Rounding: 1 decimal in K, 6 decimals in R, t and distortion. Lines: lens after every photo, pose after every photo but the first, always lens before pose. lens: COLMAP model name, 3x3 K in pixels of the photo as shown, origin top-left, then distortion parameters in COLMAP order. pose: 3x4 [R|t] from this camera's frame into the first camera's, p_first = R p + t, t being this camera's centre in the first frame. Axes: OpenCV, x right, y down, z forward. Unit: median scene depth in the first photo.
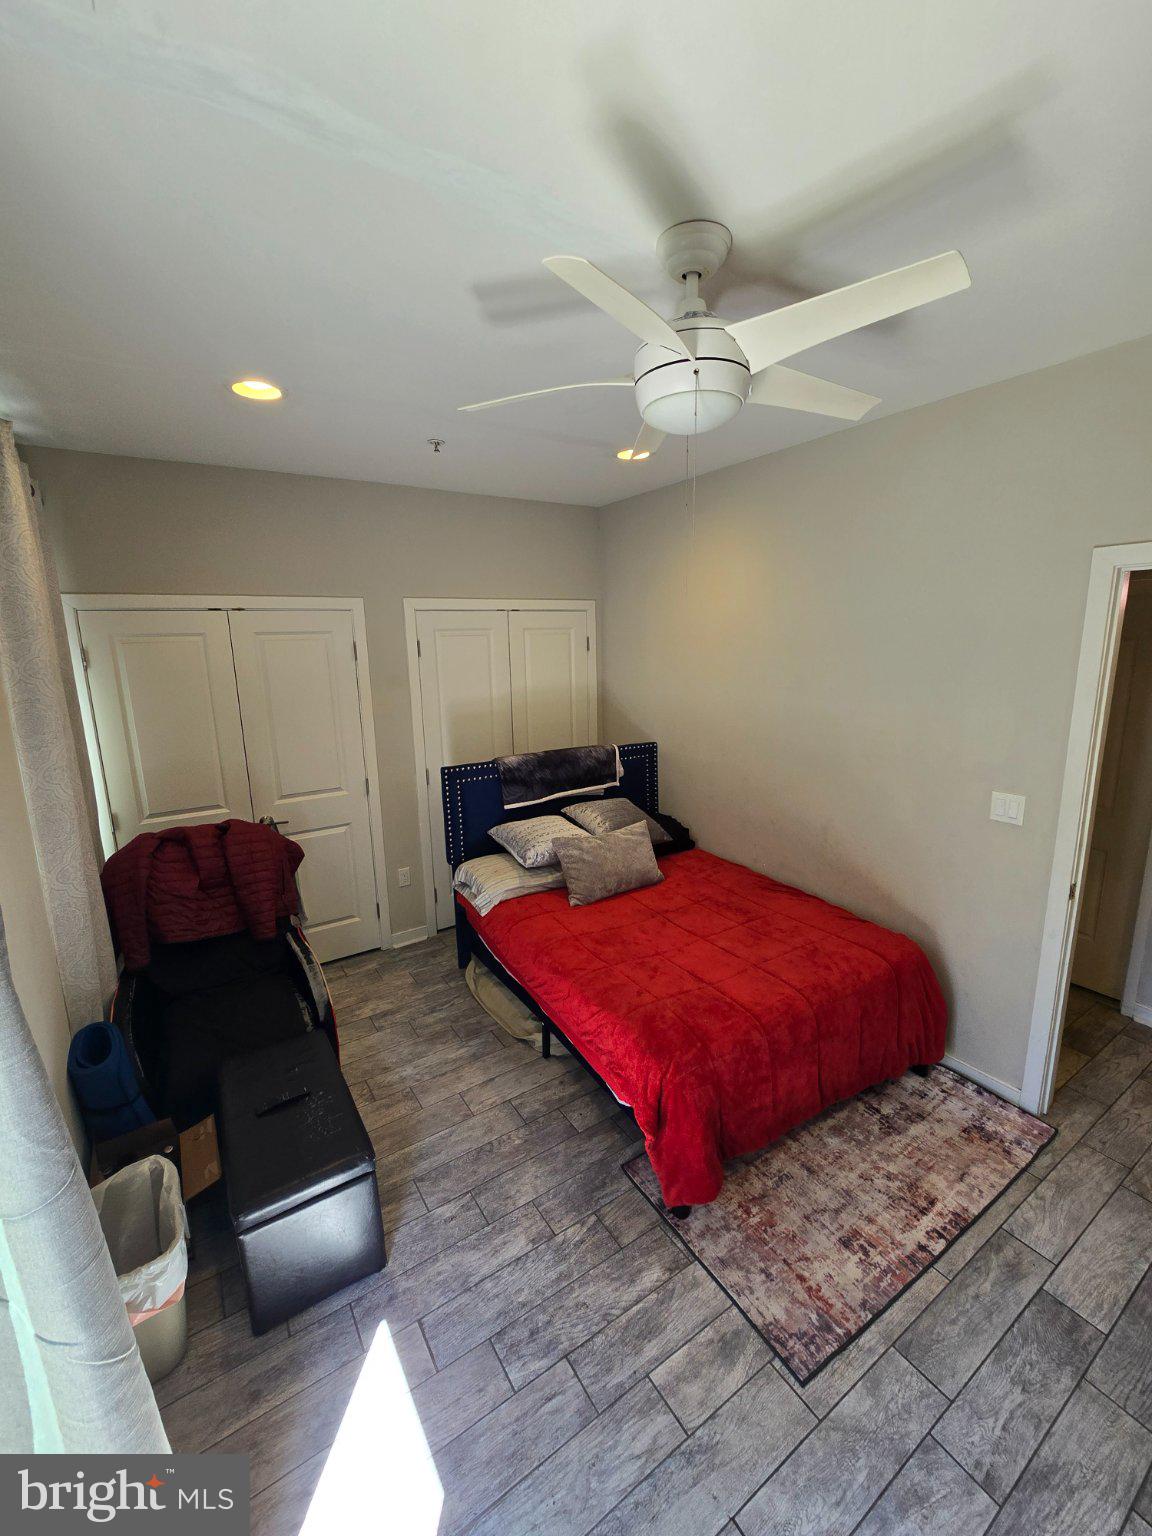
lens RADIAL K [[633.0, 0, 577.3], [0, 633.0, 756.7], [0, 0, 1]] dist [-0.001283, 0.000247]
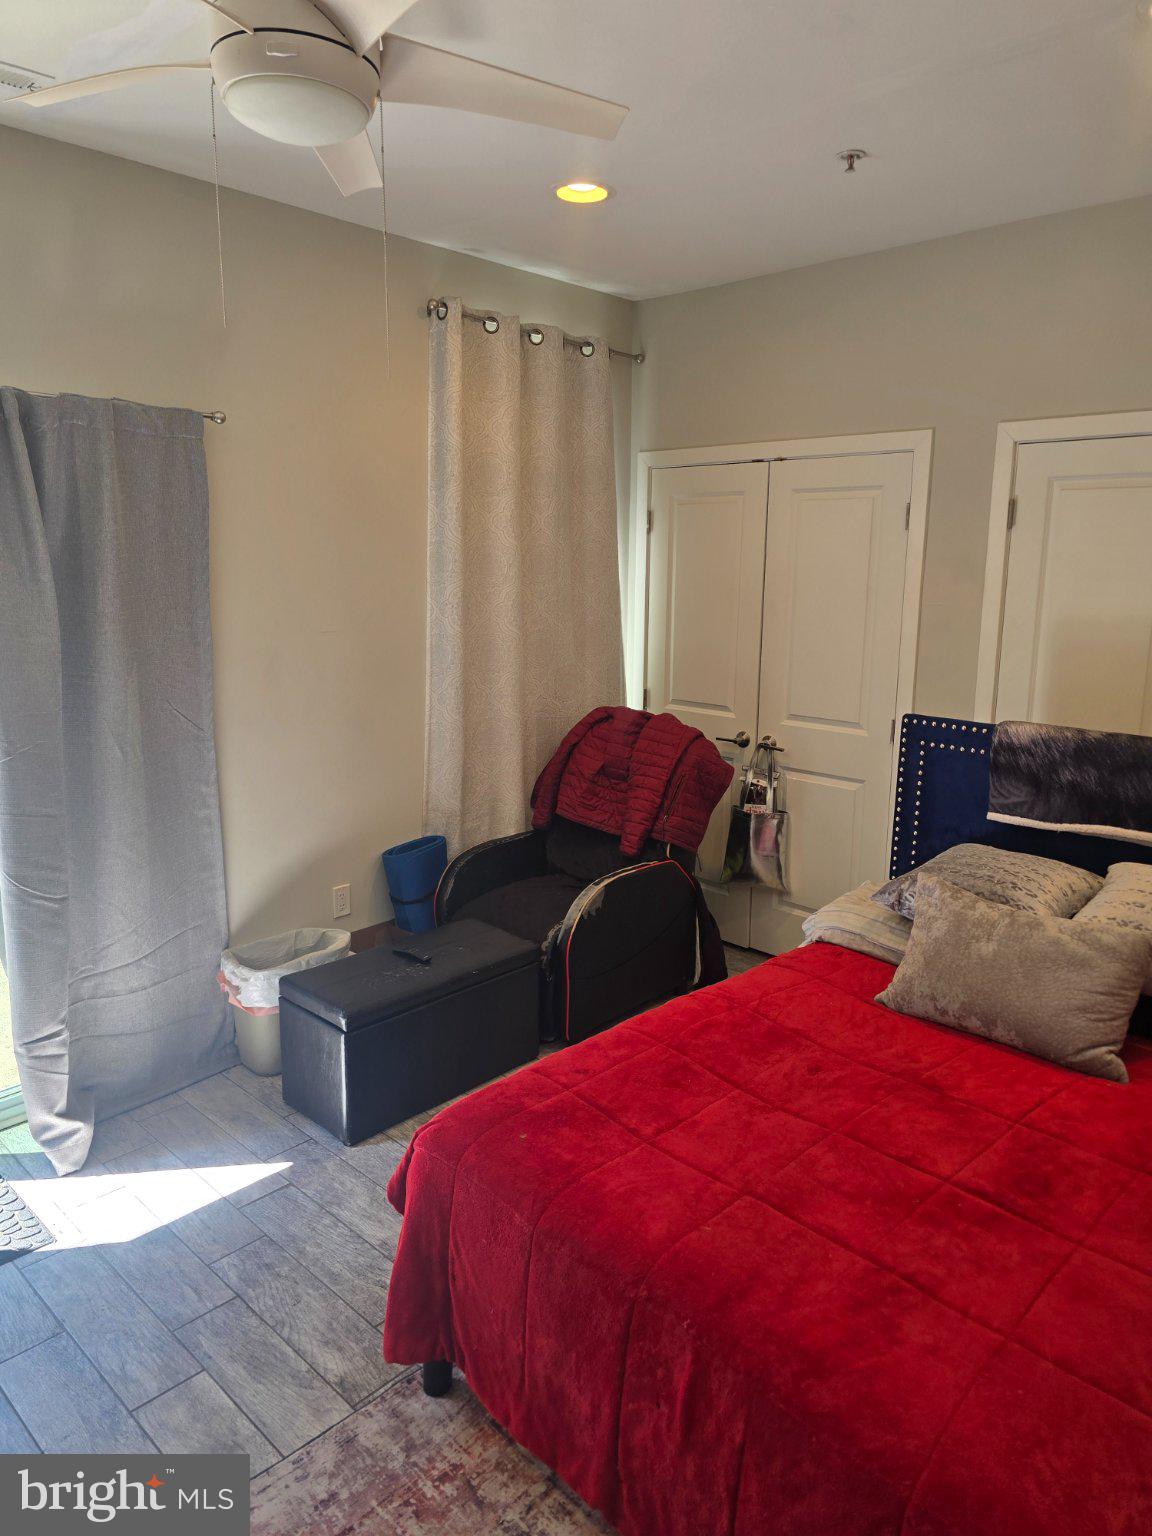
lens RADIAL K [[1012.6, 0, 577.0], [0, 1012.6, 743.3], [0, 0, 1]] dist [0.040054, -0.033570]
pose [[0.238886, 0.206215, -0.948899, 1.094241], [-0.195539, 0.967389, 0.161006, -0.085869], [0.951156, 0.147084, 0.271419, 0.821181]]
